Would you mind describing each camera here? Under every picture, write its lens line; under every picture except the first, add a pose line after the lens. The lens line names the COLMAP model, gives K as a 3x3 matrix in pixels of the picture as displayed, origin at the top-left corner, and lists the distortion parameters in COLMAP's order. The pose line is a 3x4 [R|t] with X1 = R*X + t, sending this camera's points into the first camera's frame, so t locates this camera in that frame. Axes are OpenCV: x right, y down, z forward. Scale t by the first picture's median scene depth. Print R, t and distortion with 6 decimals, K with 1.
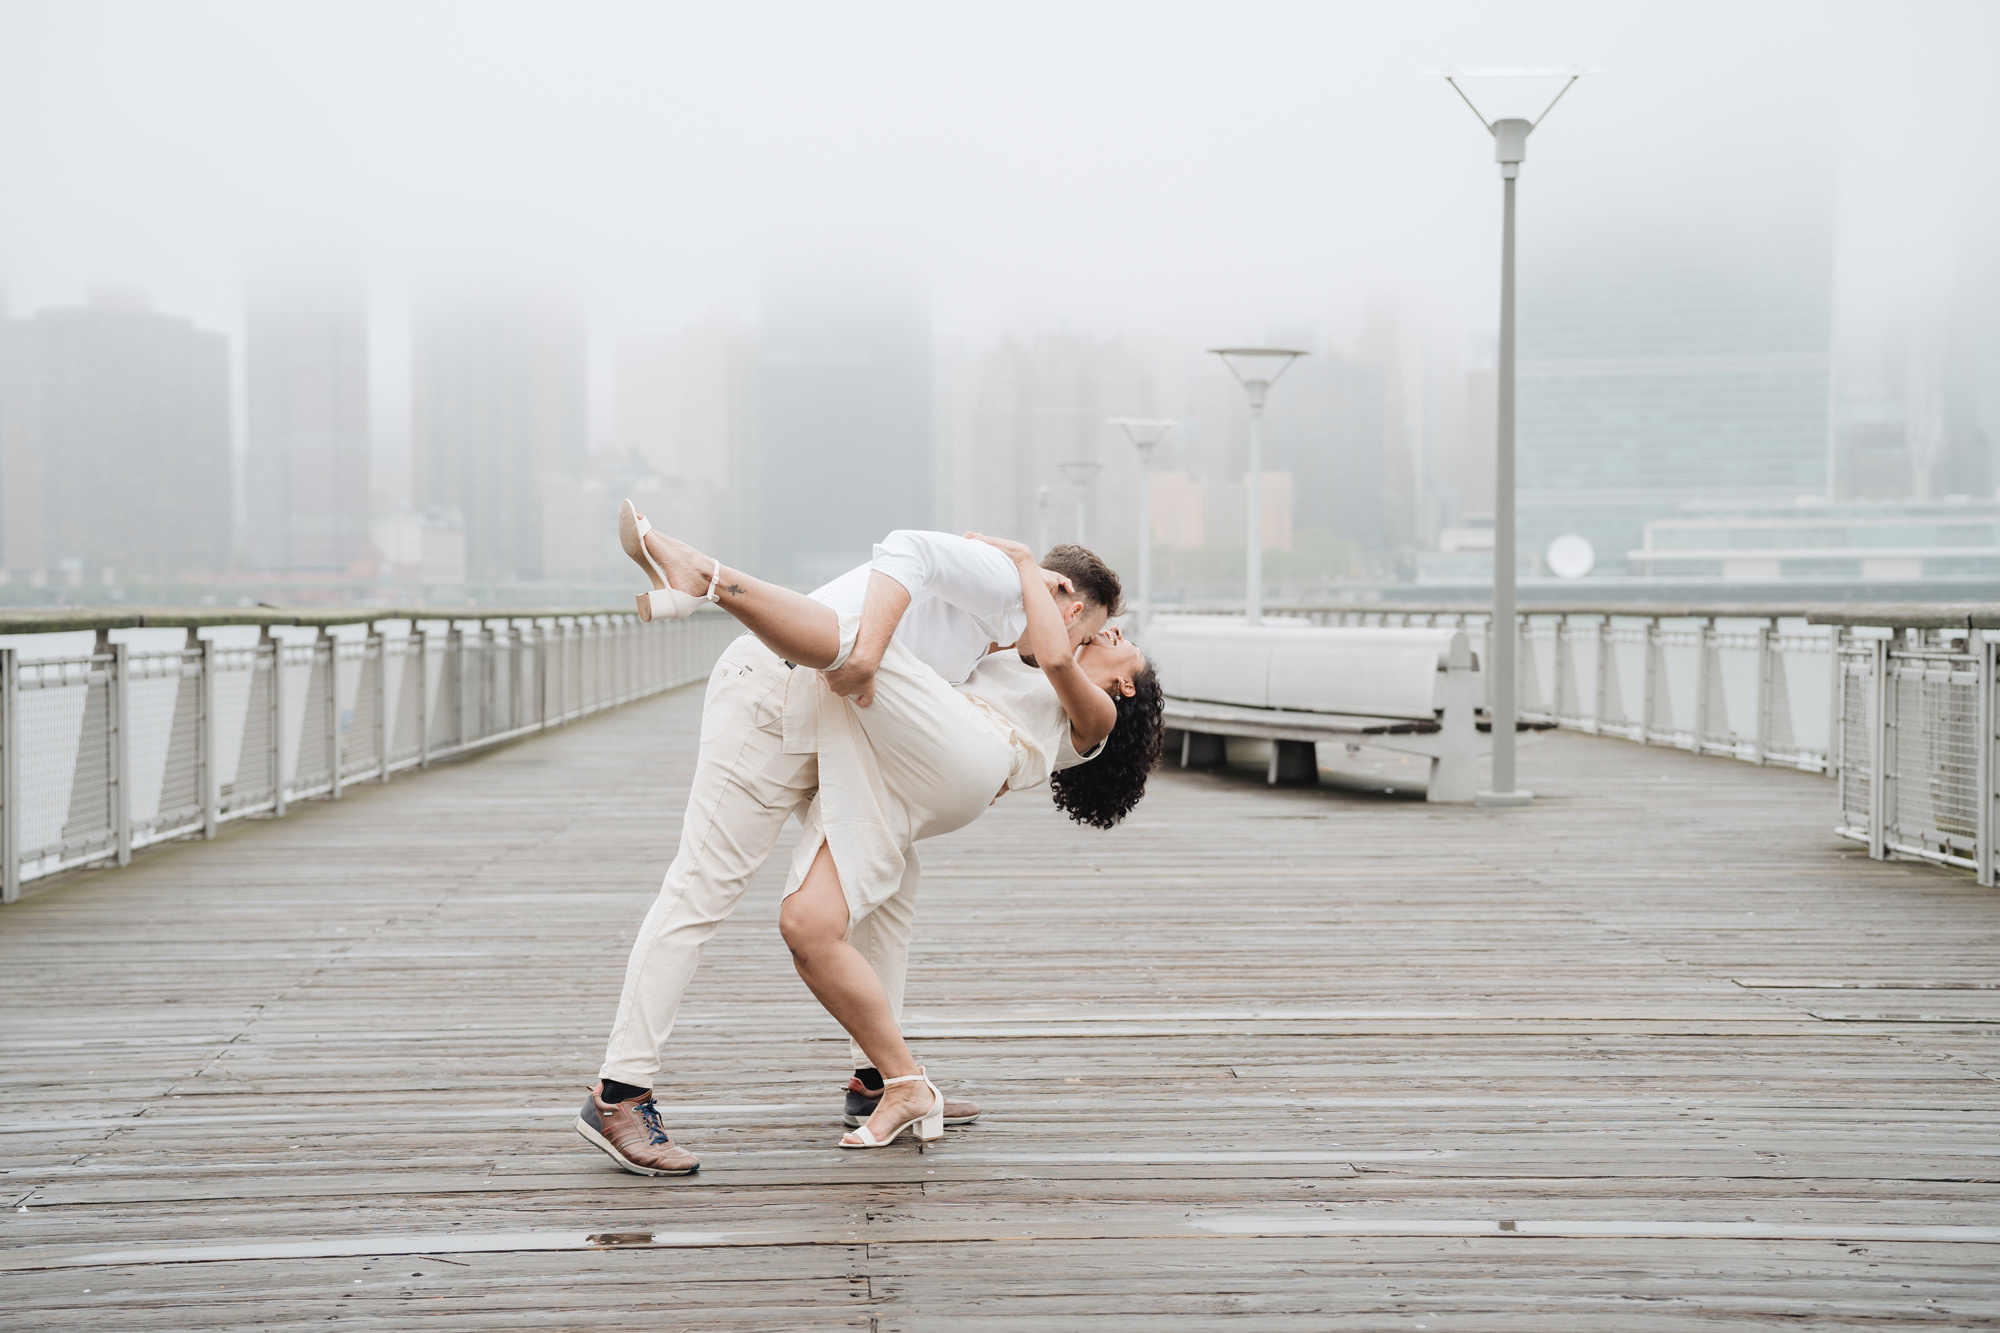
lens RADIAL K [[3025.9, 0, 1003.1], [0, 3025.9, 672.2], [0, 0, 1]] dist [0.192499, 0.806641]
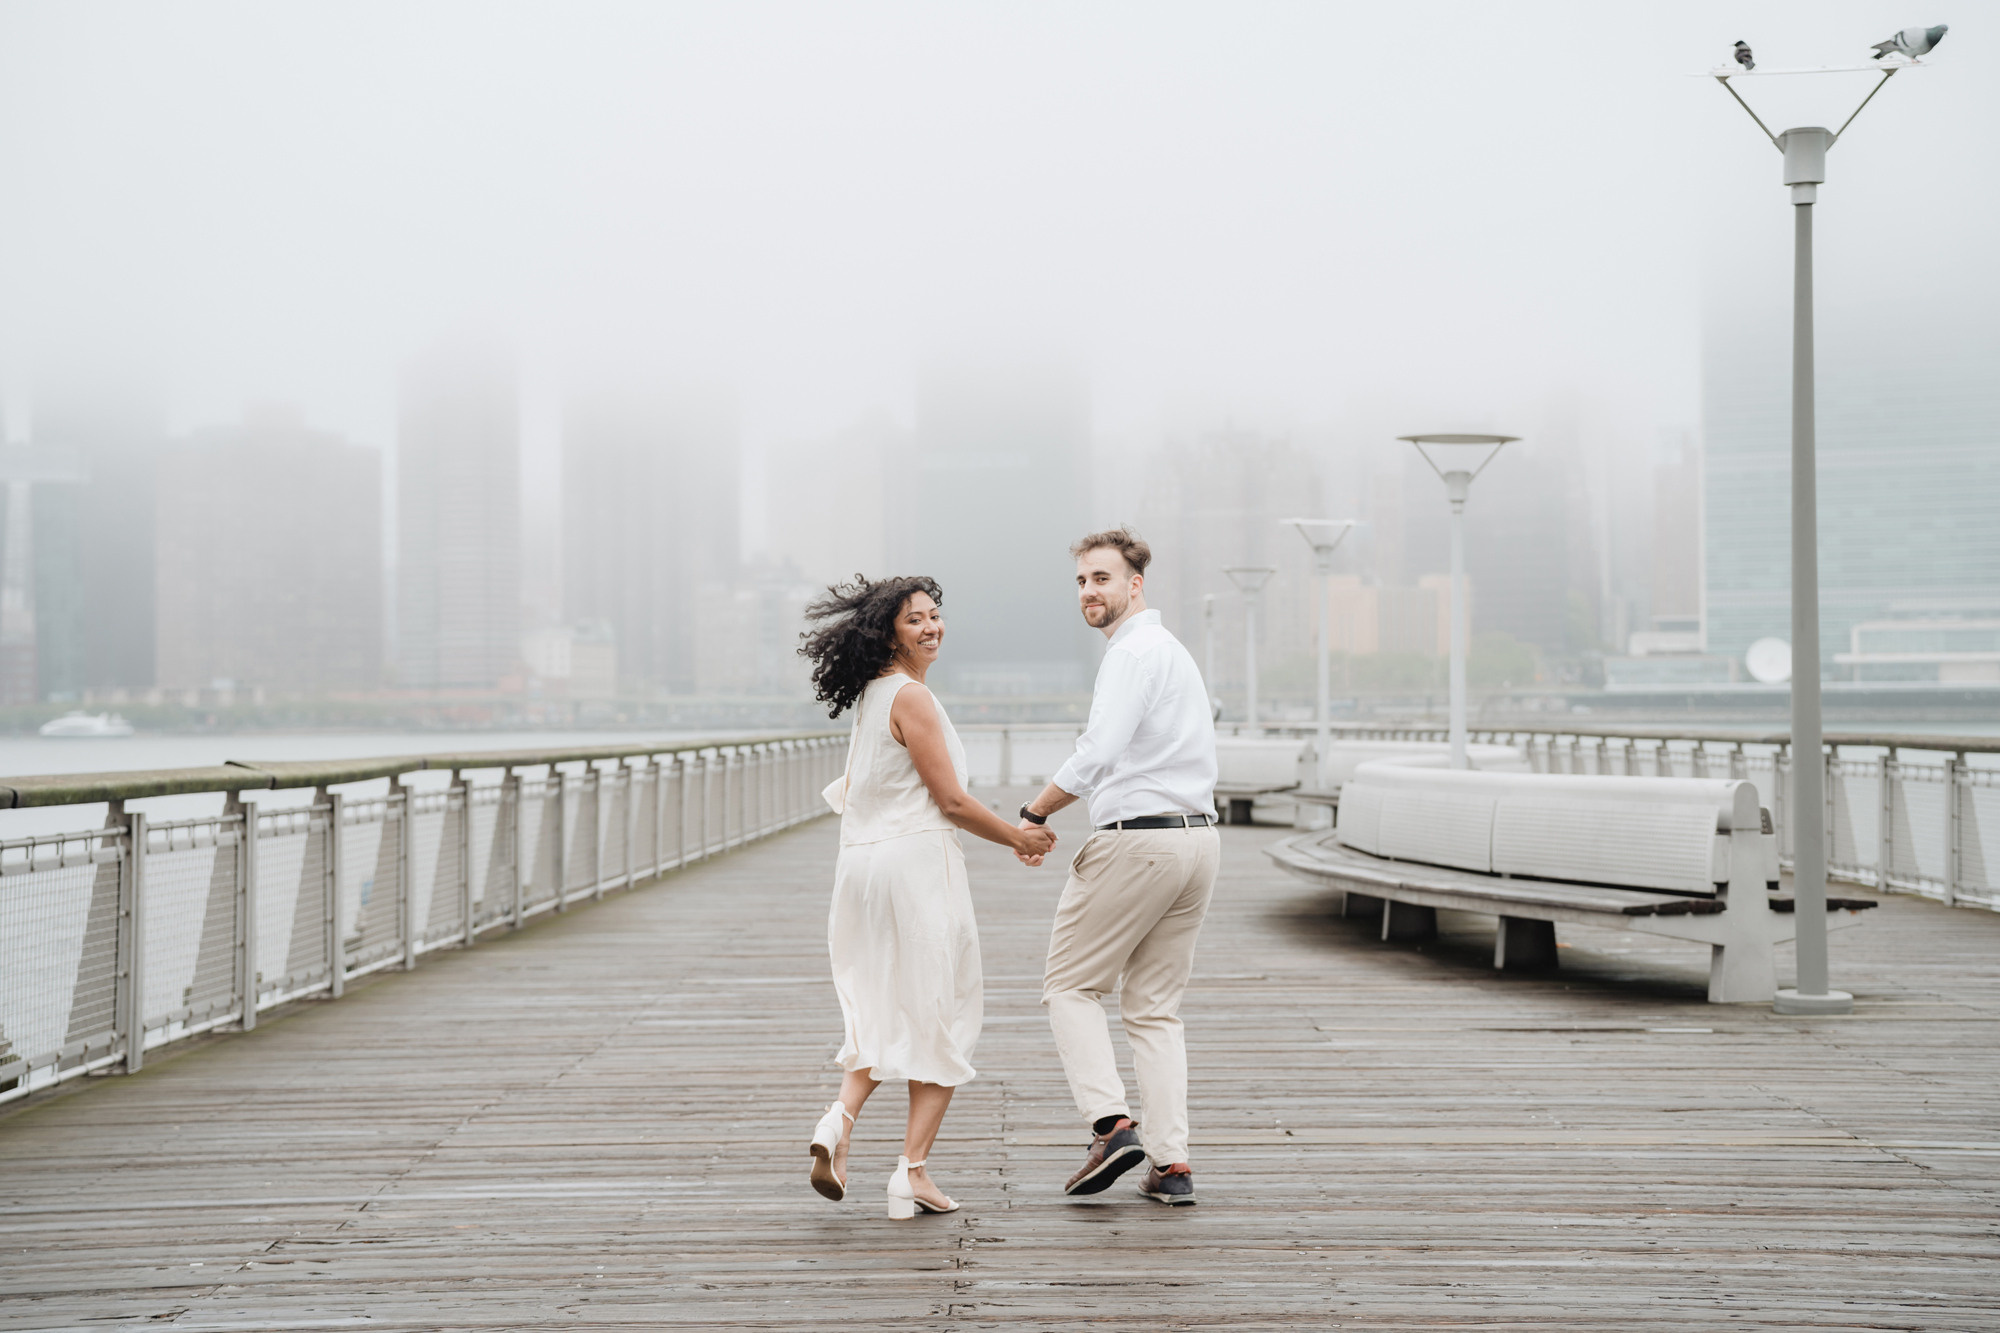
lens RADIAL K [[3053.5, 0, 1023.8], [0, 3053.5, 663.3], [0, 0, 1]] dist [0.191191, 0.770468]
pose [[0.998825, -0.008730, -0.047678, 0.003855], [0.006929, 0.999261, -0.037810, -0.019172], [0.047973, 0.037435, 0.998147, 0.246898]]
